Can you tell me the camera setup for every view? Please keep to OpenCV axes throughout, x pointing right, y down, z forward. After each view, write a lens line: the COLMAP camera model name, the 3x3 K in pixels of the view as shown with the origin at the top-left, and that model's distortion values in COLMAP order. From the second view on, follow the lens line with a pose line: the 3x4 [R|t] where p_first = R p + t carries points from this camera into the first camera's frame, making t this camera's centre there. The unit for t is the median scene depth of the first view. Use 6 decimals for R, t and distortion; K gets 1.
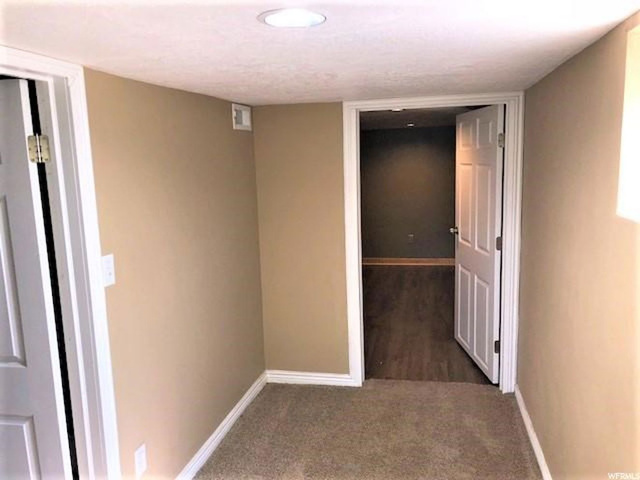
lens RADIAL K [[525.0, 0, 322.3], [0, 525.0, 240.2], [0, 0, 1]] dist [0.020371, -0.032035]
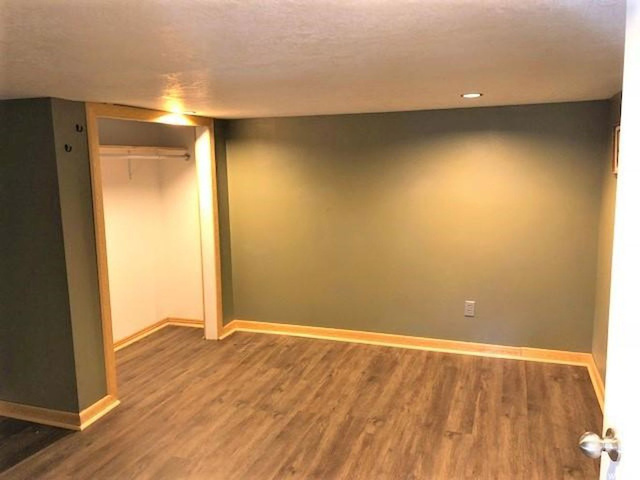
lens RADIAL K [[525.0, 0, 322.3], [0, 525.0, 240.2], [0, 0, 1]] dist [0.020371, -0.032035]
pose [[0.990658, 0.030557, -0.132902, 0.100745], [-0.031327, 0.999502, -0.003705, -0.077179], [0.132722, 0.007833, 0.991122, 0.498300]]
